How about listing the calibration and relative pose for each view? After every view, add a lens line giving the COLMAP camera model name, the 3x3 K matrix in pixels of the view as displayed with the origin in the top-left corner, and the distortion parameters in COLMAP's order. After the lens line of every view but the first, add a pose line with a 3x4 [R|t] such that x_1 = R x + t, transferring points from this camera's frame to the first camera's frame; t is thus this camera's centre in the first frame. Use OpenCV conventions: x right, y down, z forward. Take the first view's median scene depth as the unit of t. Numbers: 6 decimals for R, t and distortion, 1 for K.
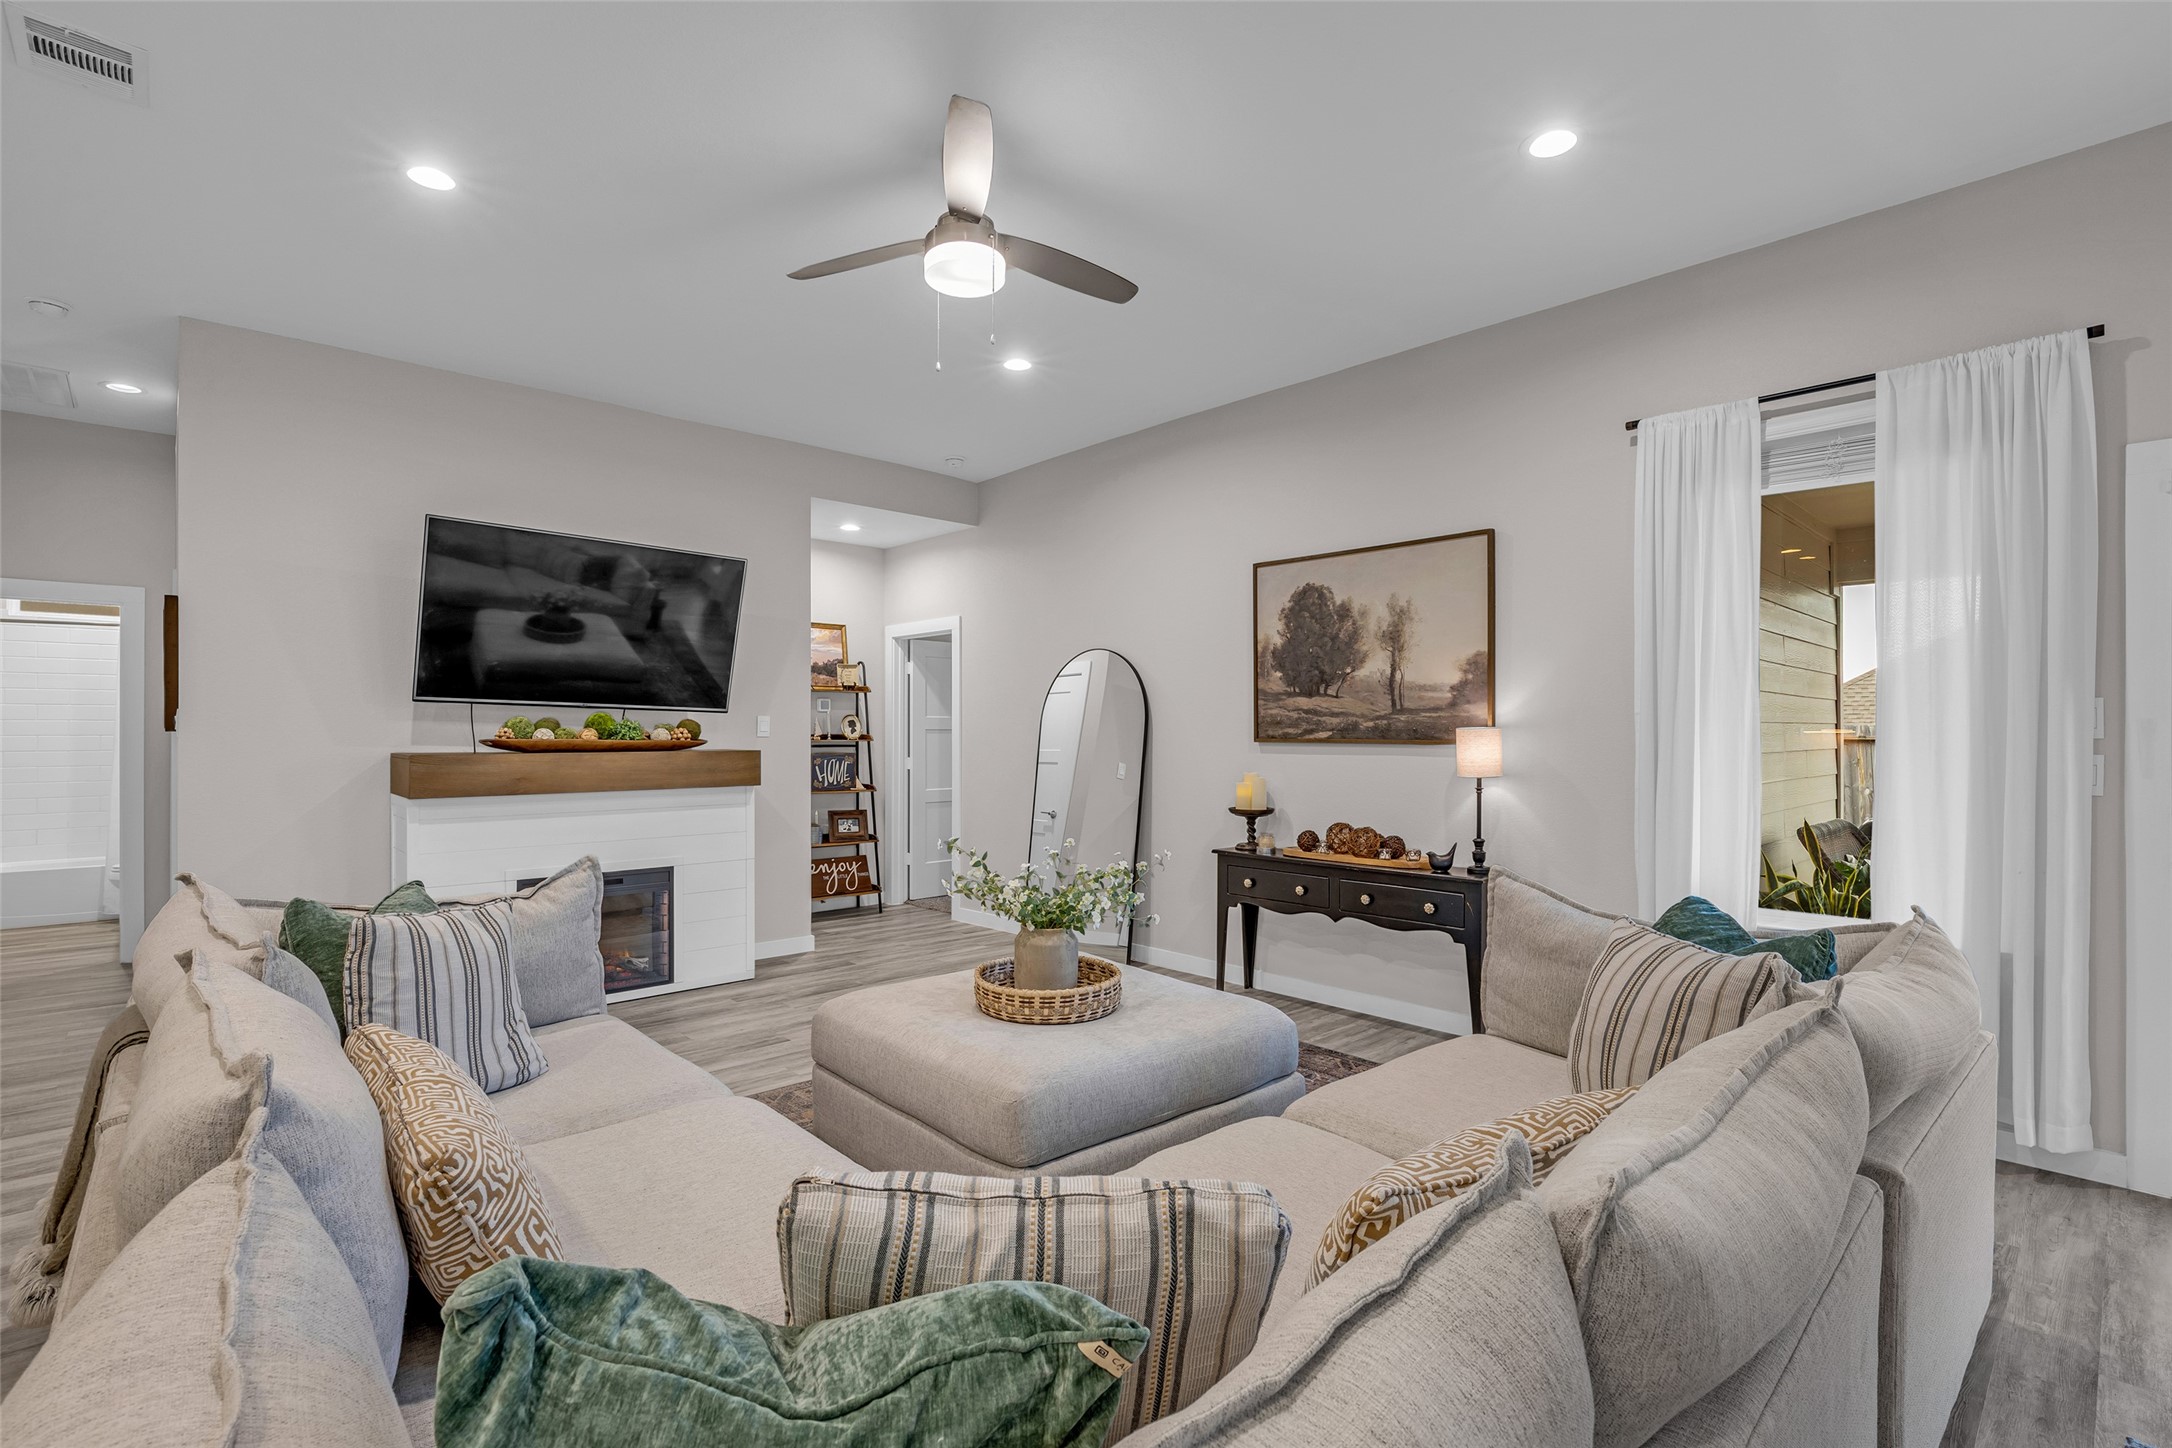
lens RADIAL K [[998.0, 0, 1078.3], [0, 998.0, 727.4], [0, 0, 1]] dist [-0.021748, 0.007400]
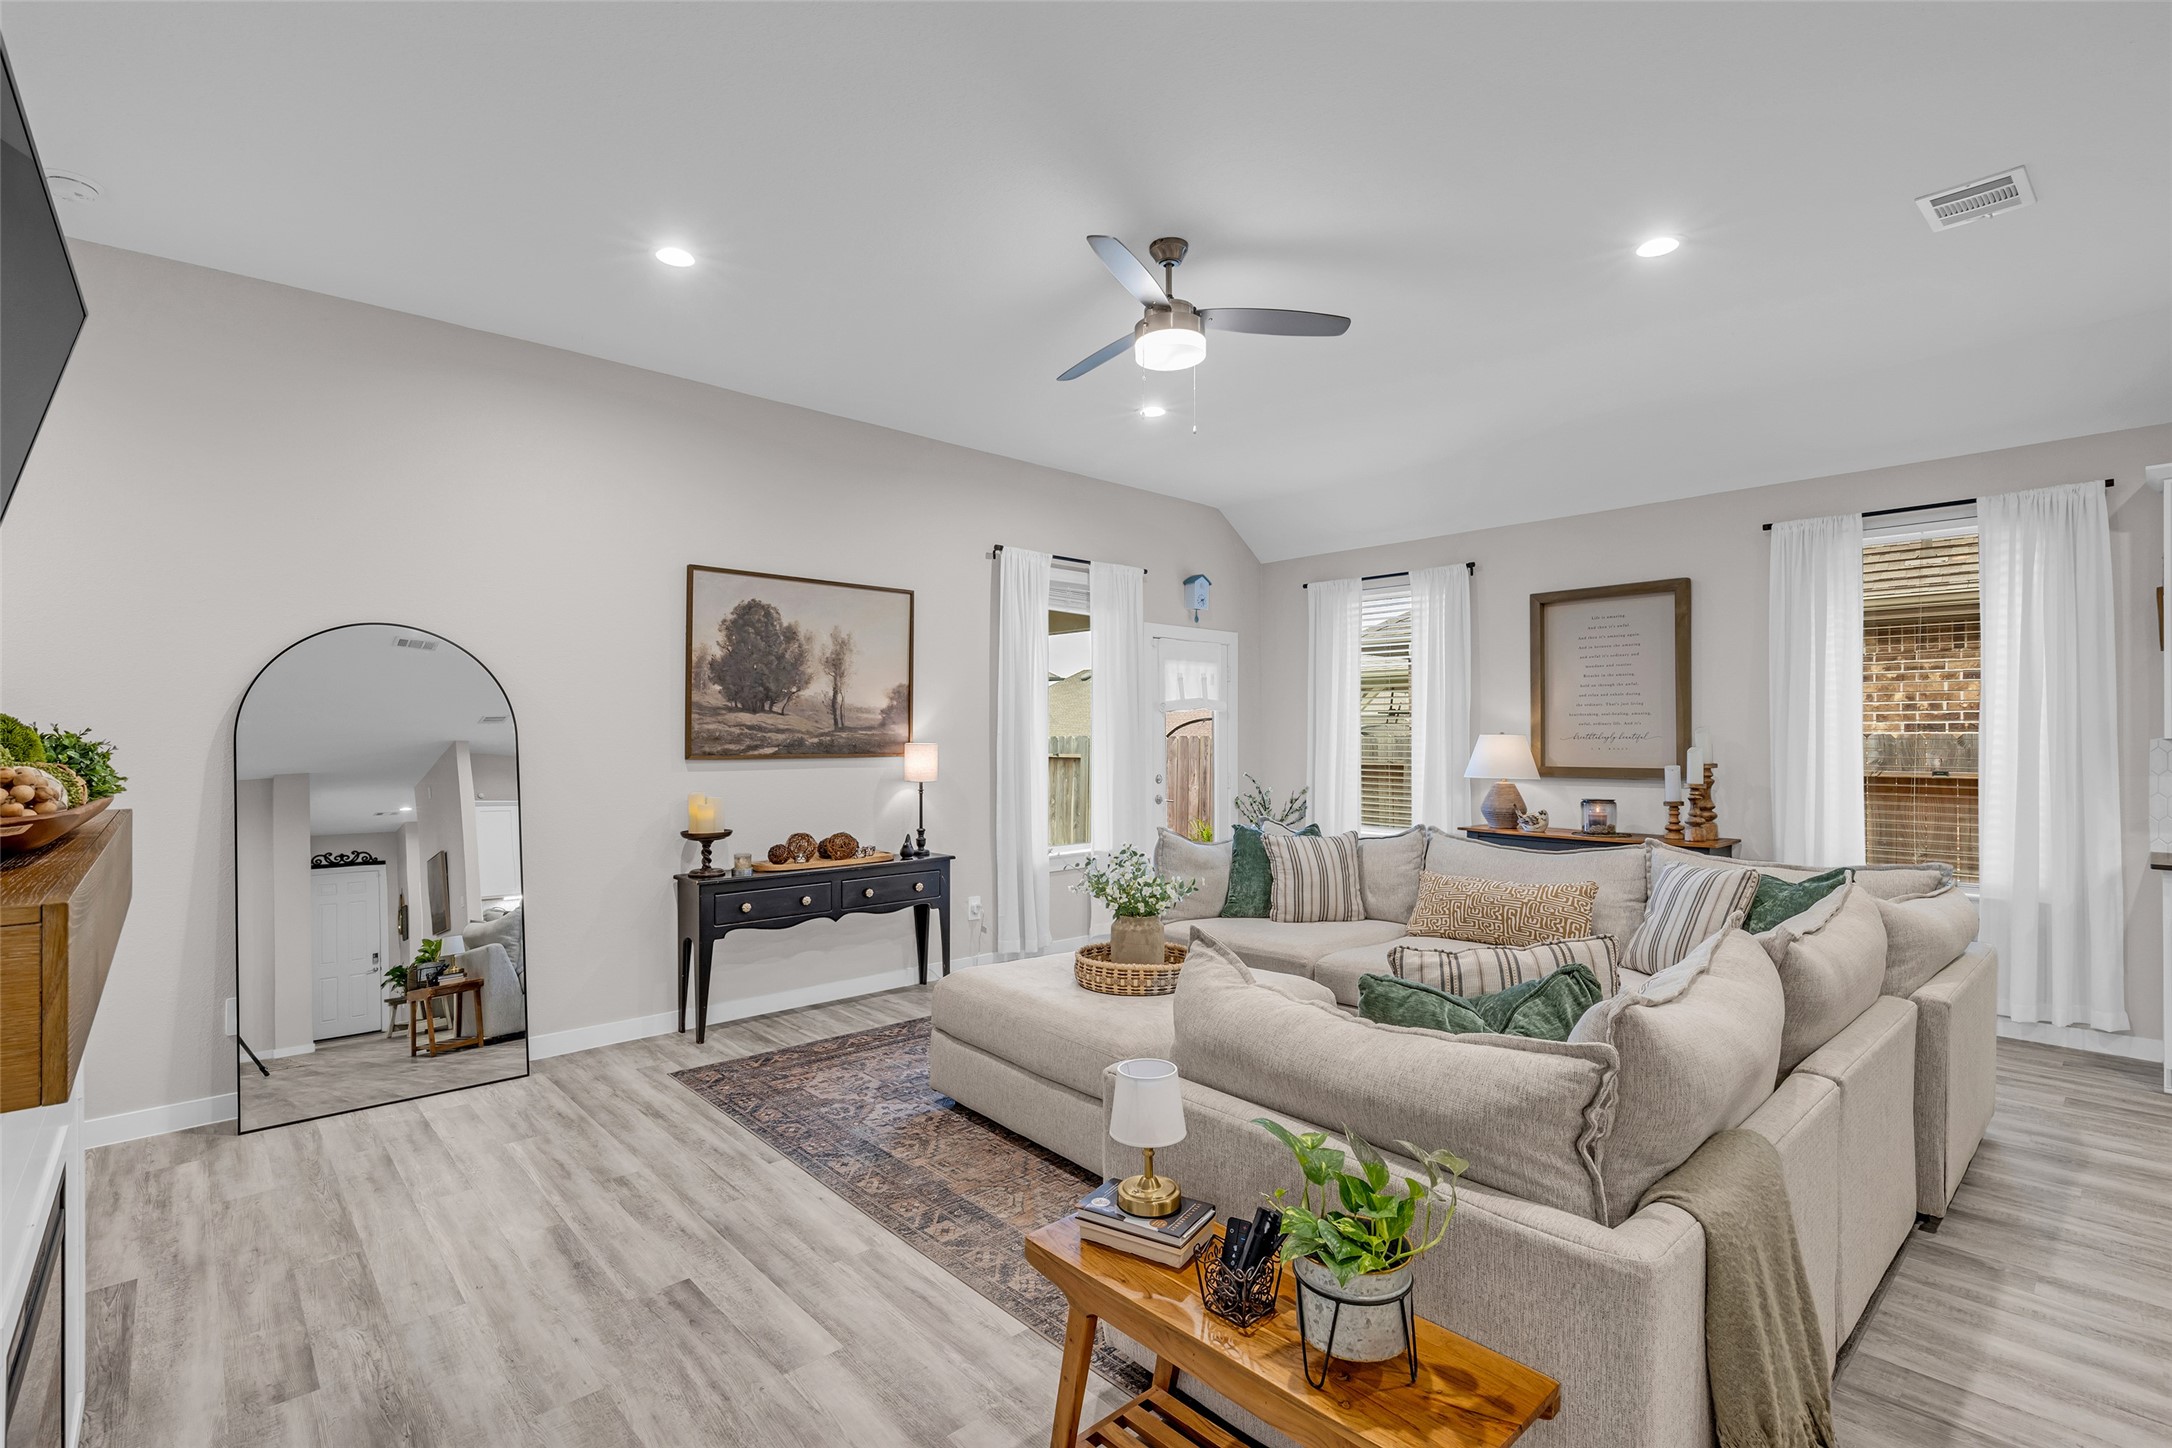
lens RADIAL K [[998.0, 0, 1075.1], [0, 998.0, 733.2], [0, 0, 1]] dist [-0.021748, 0.007400]
pose [[0.009227, 0.002760, 0.999954, -0.777985], [-0.005005, 0.999984, -0.002714, -0.009203], [-0.999945, -0.004980, 0.009240, 0.677221]]
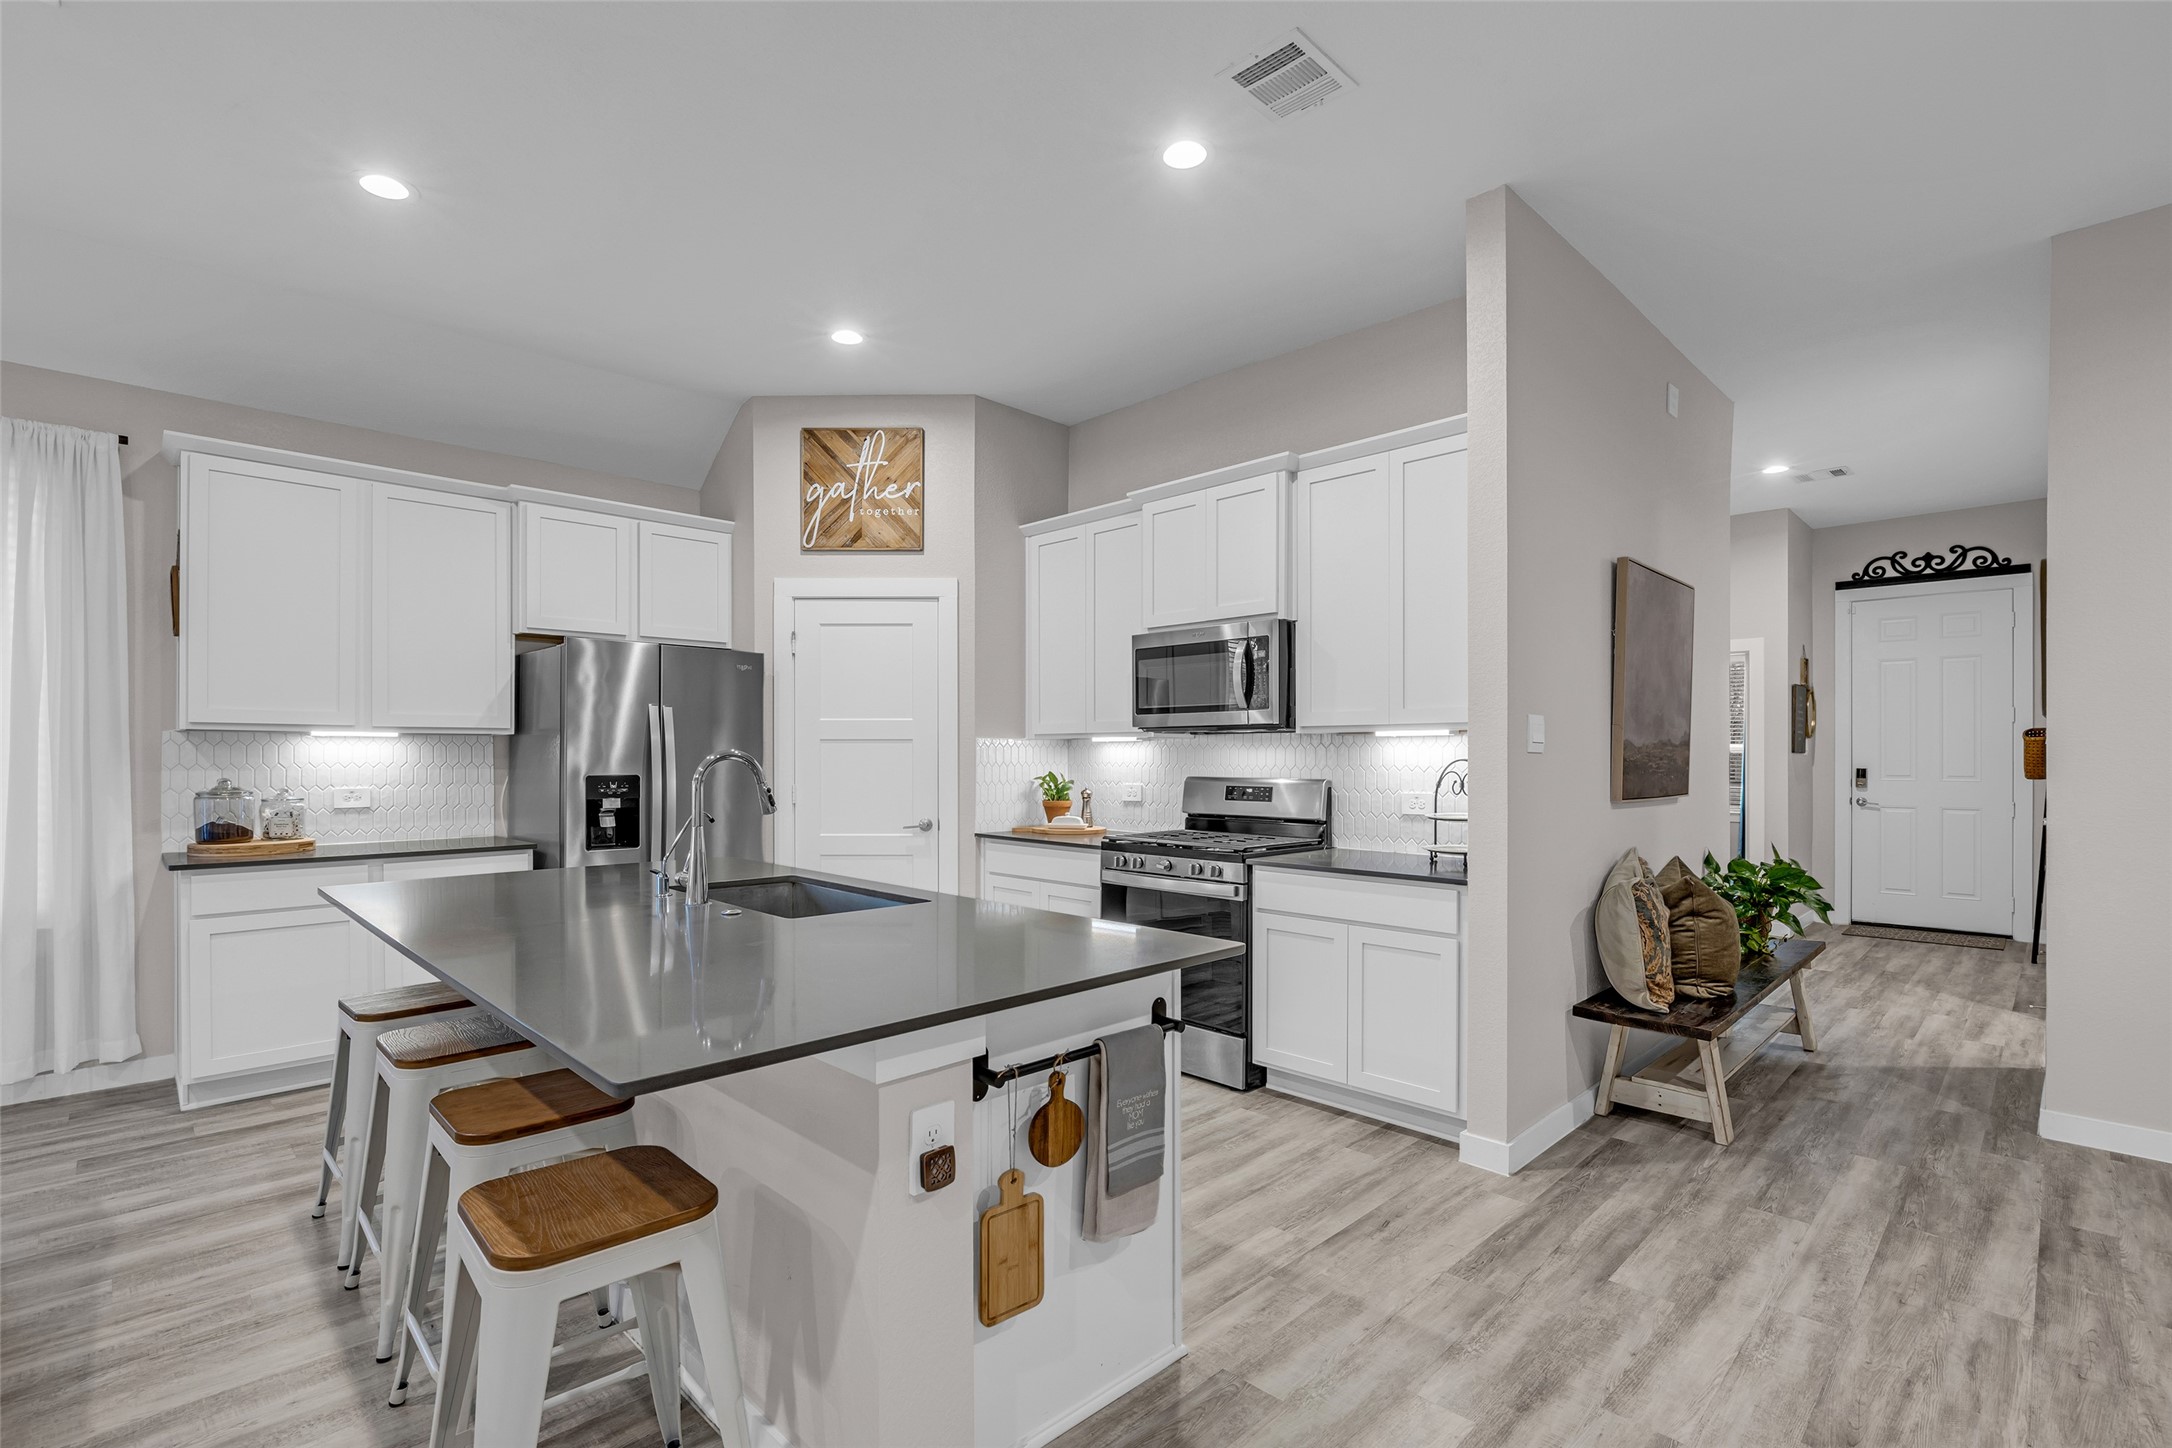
lens RADIAL K [[998.0, 0, 1076.5], [0, 998.0, 755.7], [0, 0, 1]] dist [-0.021748, 0.007400]
pose [[-0.999658, -0.004596, -0.025726, -0.624431], [-0.004509, 0.999984, -0.003462, 0.008453], [0.025741, -0.003345, -0.999663, 0.555729]]
